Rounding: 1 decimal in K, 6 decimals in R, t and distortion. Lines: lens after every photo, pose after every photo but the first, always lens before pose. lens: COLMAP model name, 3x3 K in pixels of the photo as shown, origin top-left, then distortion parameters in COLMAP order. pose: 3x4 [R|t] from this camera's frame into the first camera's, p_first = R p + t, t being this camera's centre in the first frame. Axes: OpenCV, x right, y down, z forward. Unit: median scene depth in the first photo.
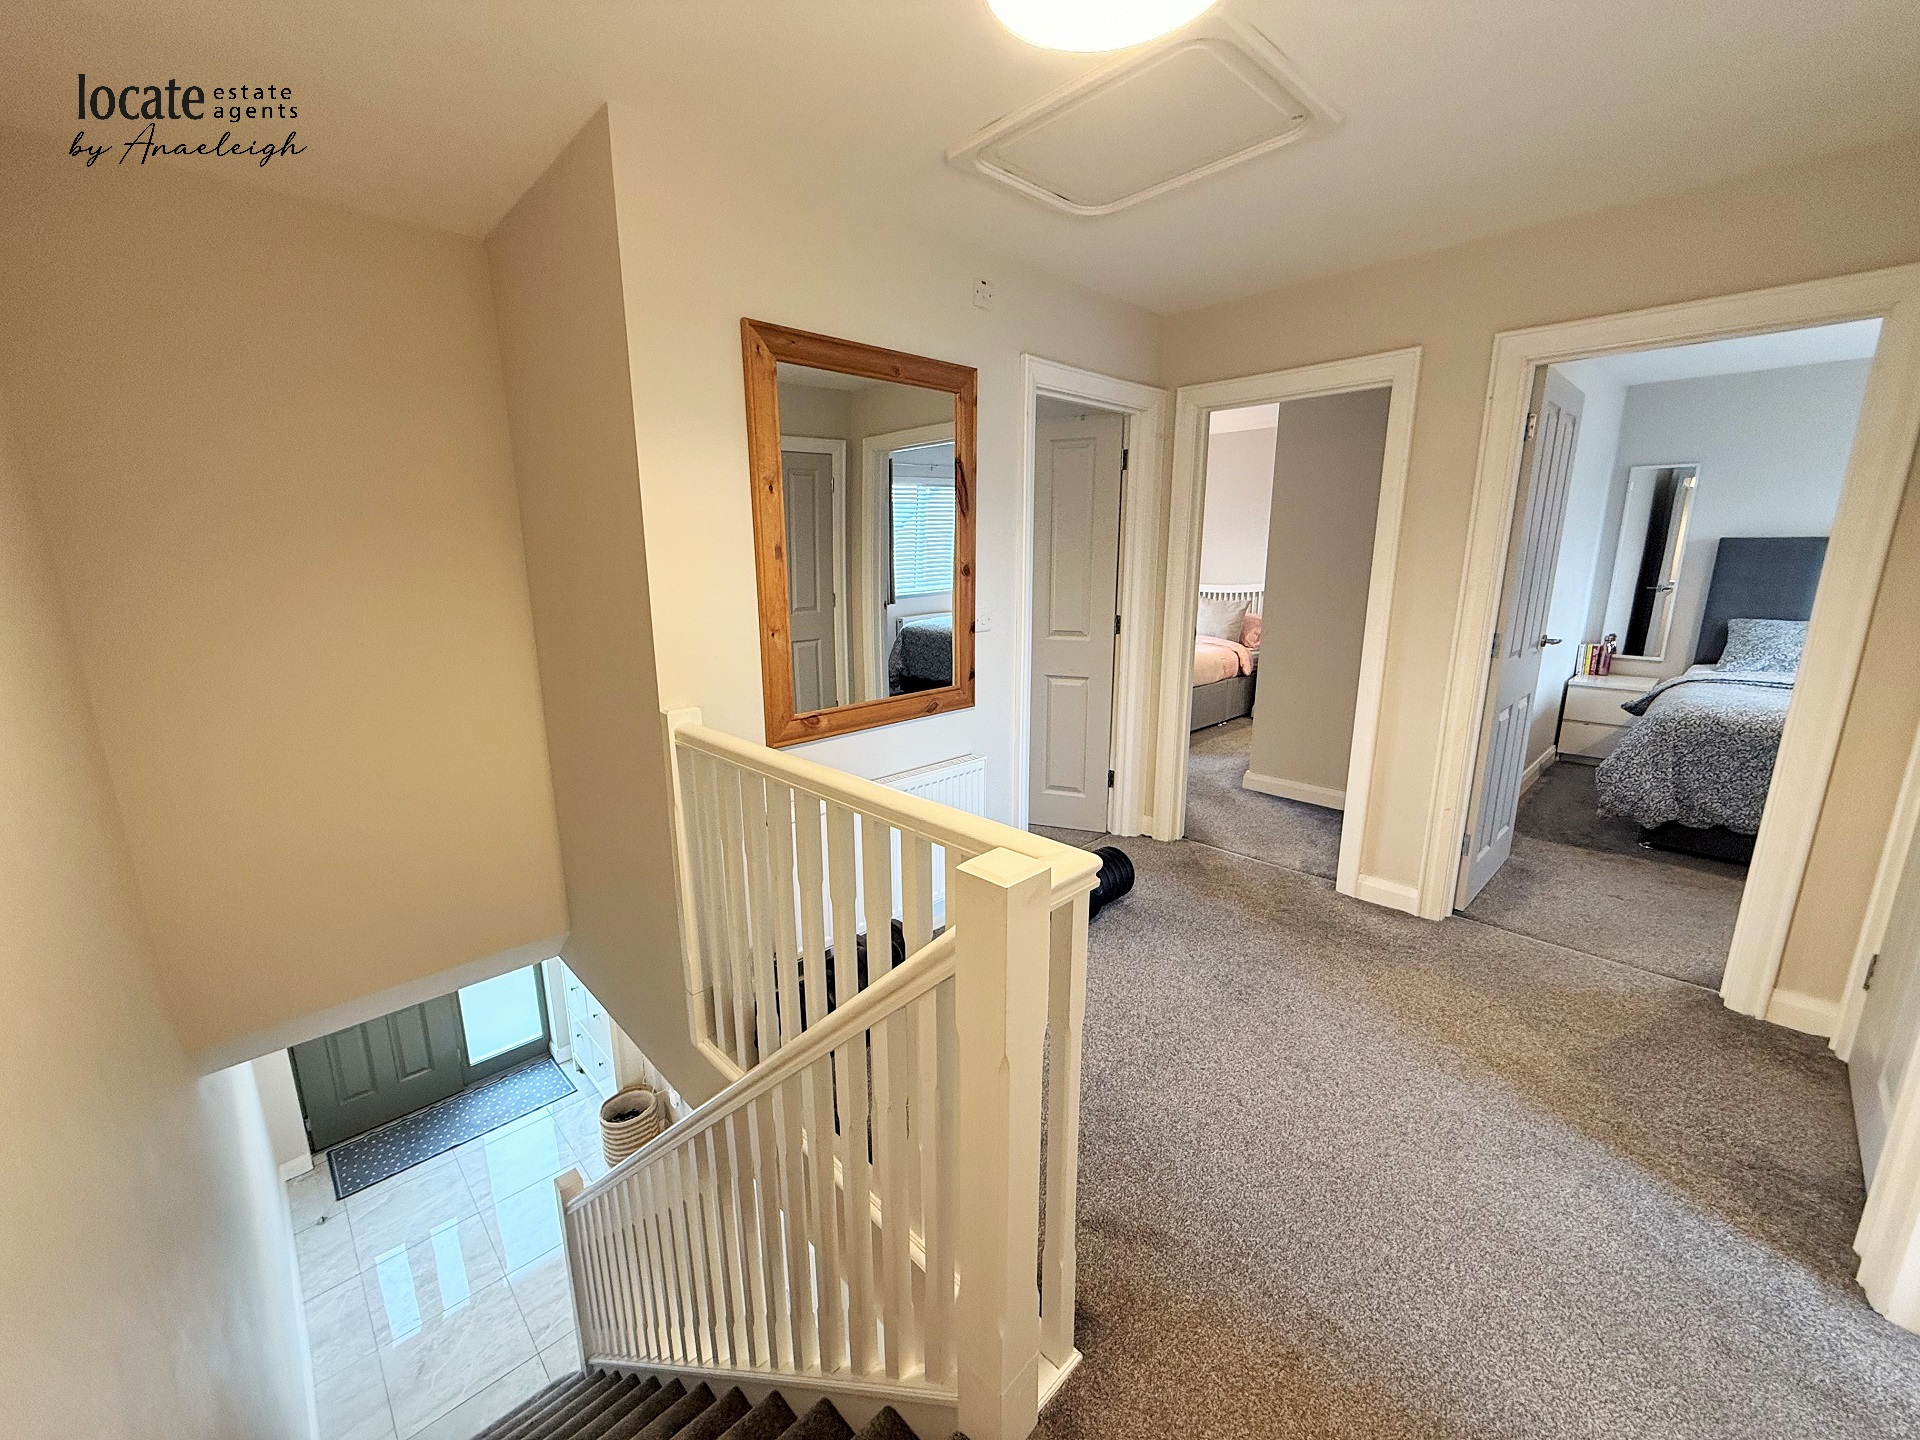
lens RADIAL K [[763.8, 0, 954.9], [0, 763.8, 723.1], [0, 0, 1]] dist [0.000570, 0.000063]
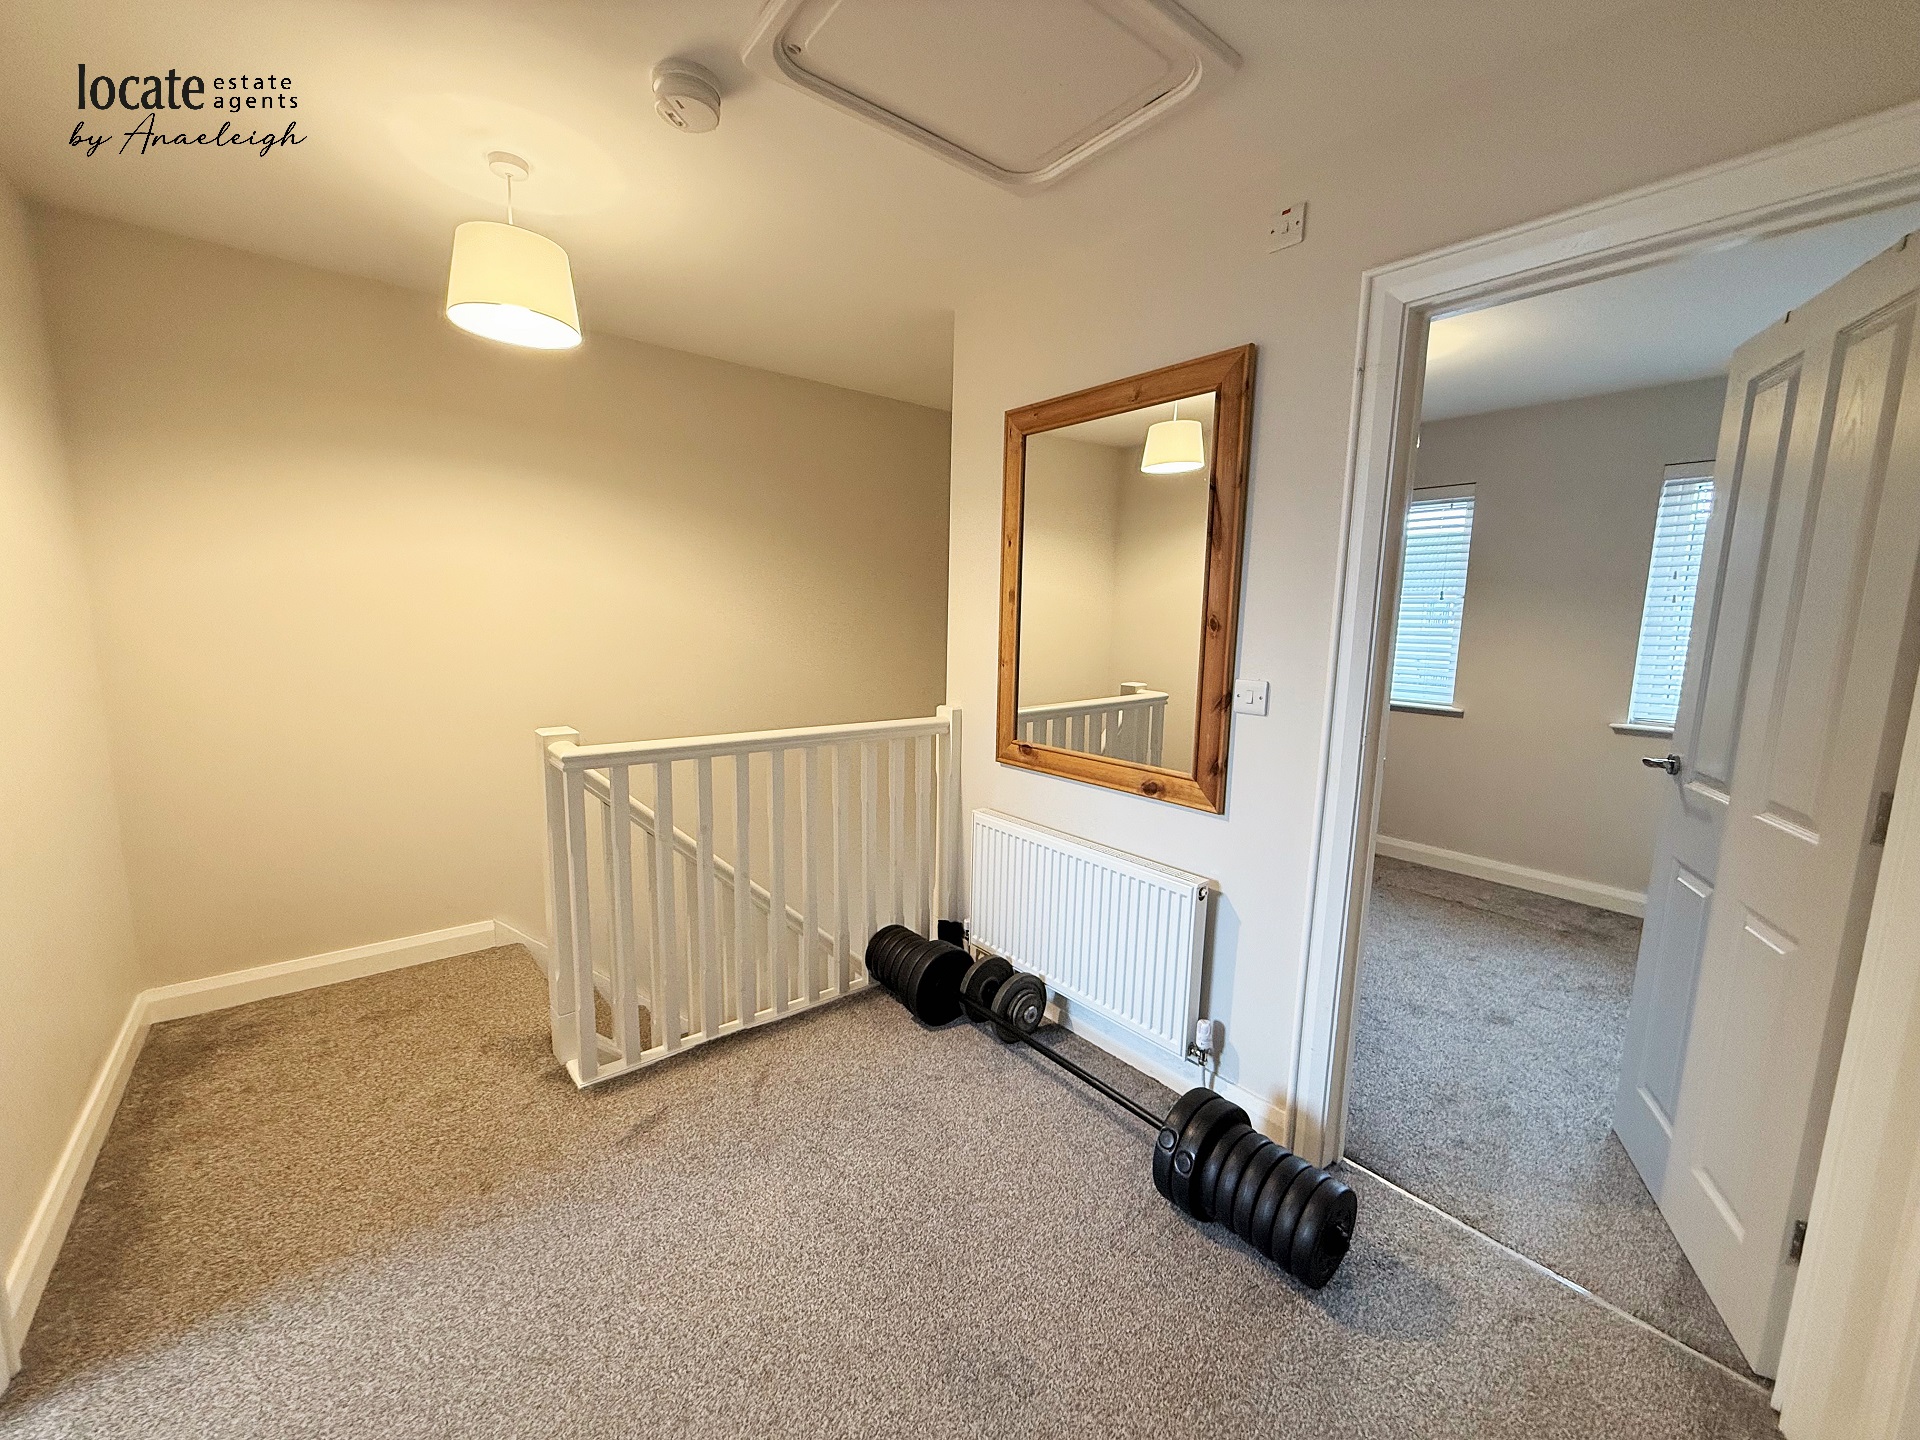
lens RADIAL K [[763.8, 0, 953.1], [0, 763.8, 719.0], [0, 0, 1]] dist [0.000570, 0.000063]
pose [[-0.085436, 0.145669, -0.985637, 1.341409], [-0.235756, 0.958206, 0.162051, -0.297356], [0.968050, 0.246215, -0.047523, 1.419526]]
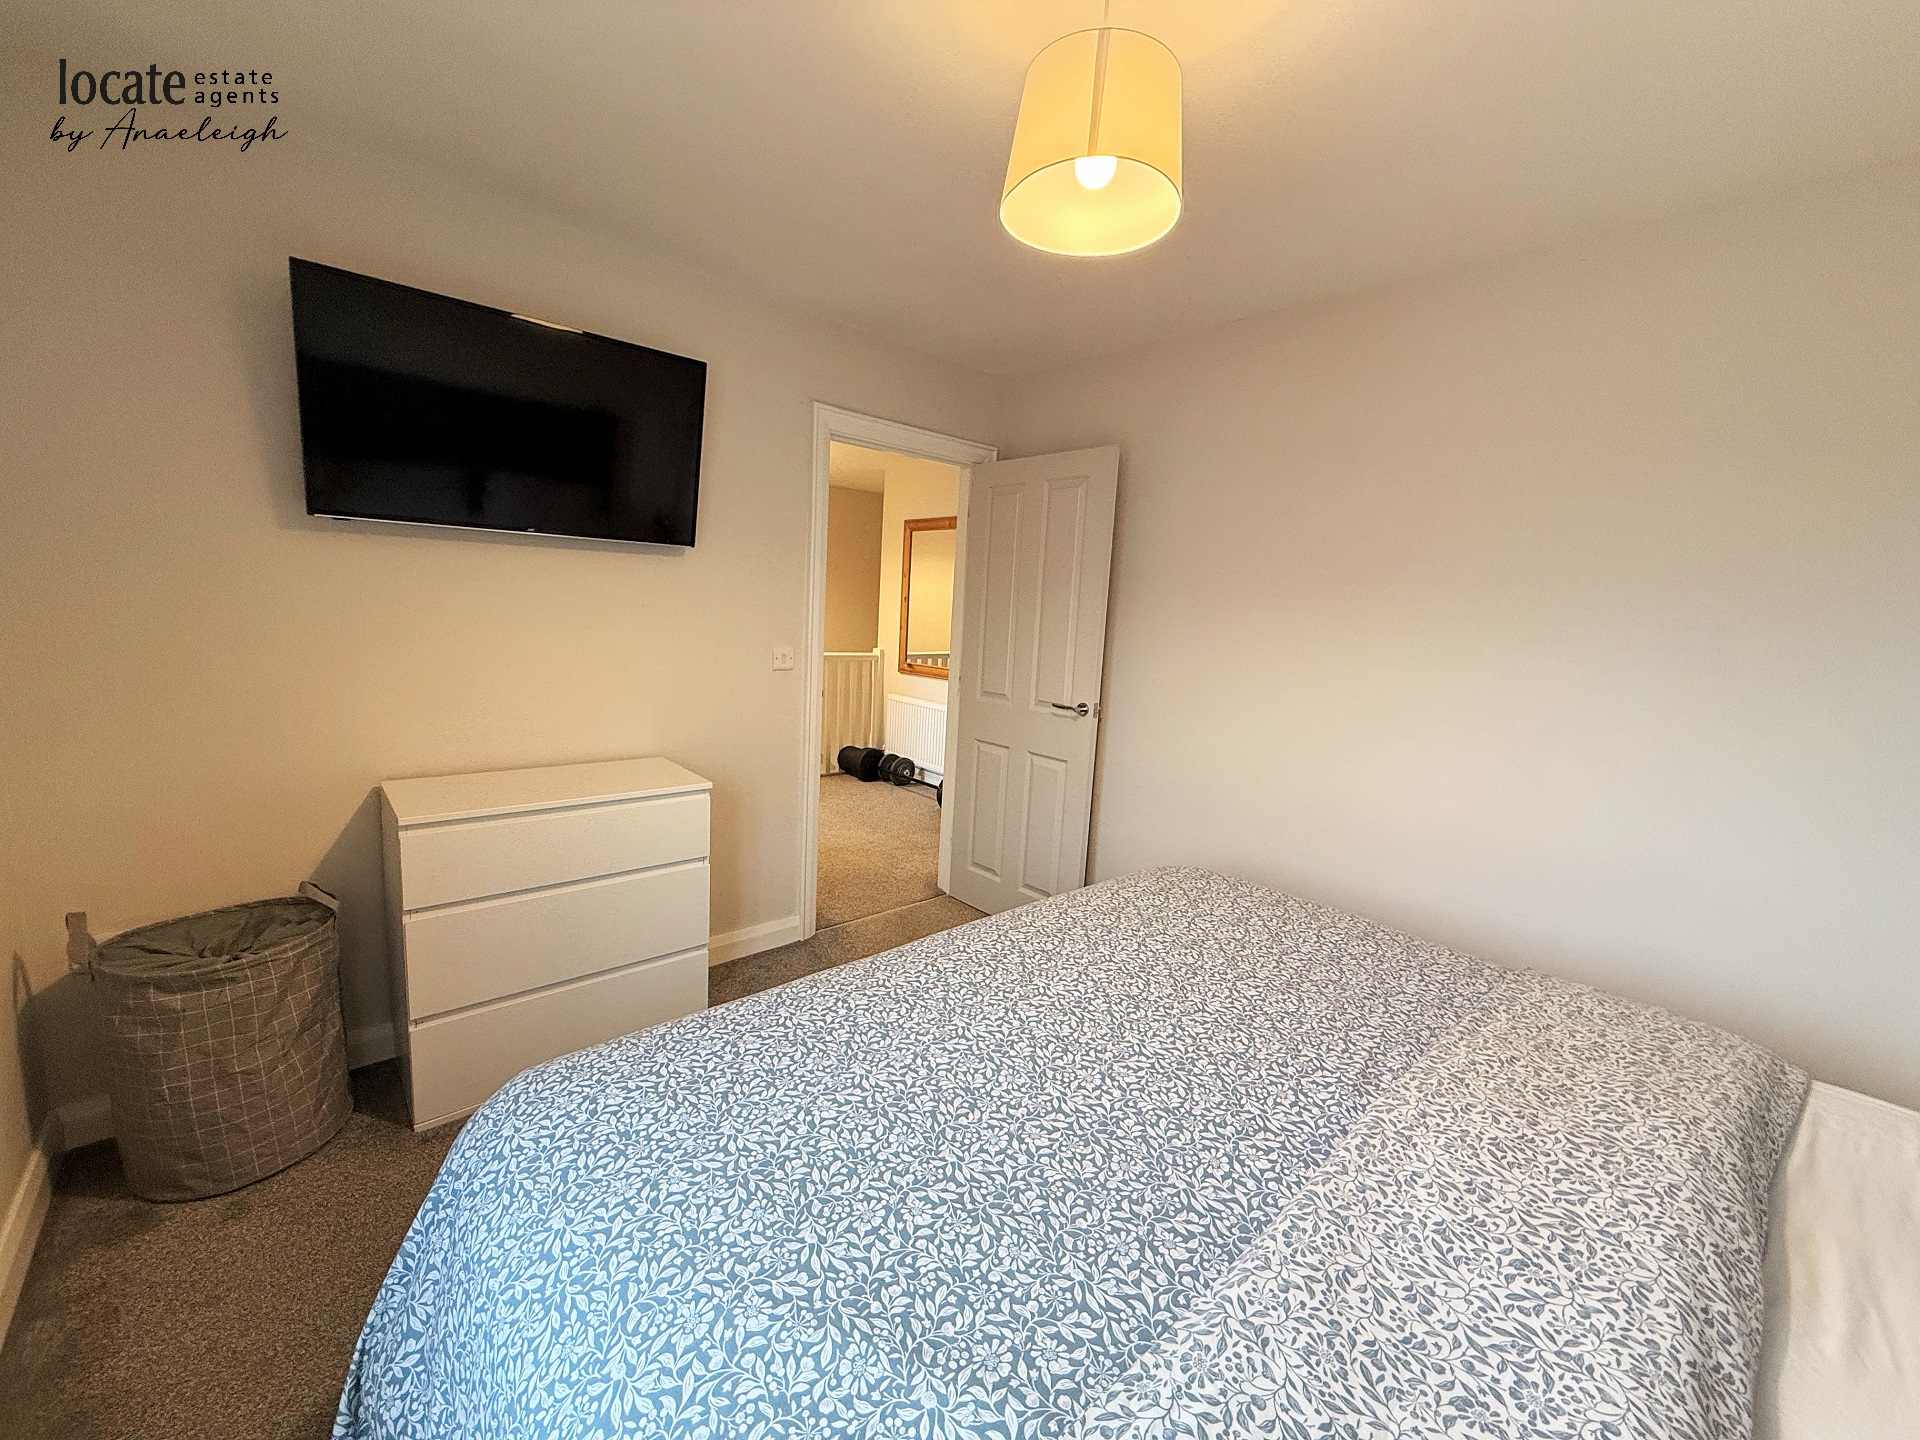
lens RADIAL K [[763.8, 0, 959.1], [0, 763.8, 722.8], [0, 0, 1]] dist [0.000570, 0.000063]
pose [[-0.029505, 0.150378, -0.988188, 3.498583], [-0.267658, 0.951327, 0.152761, -0.381382], [0.963062, 0.269004, 0.012181, 1.772480]]
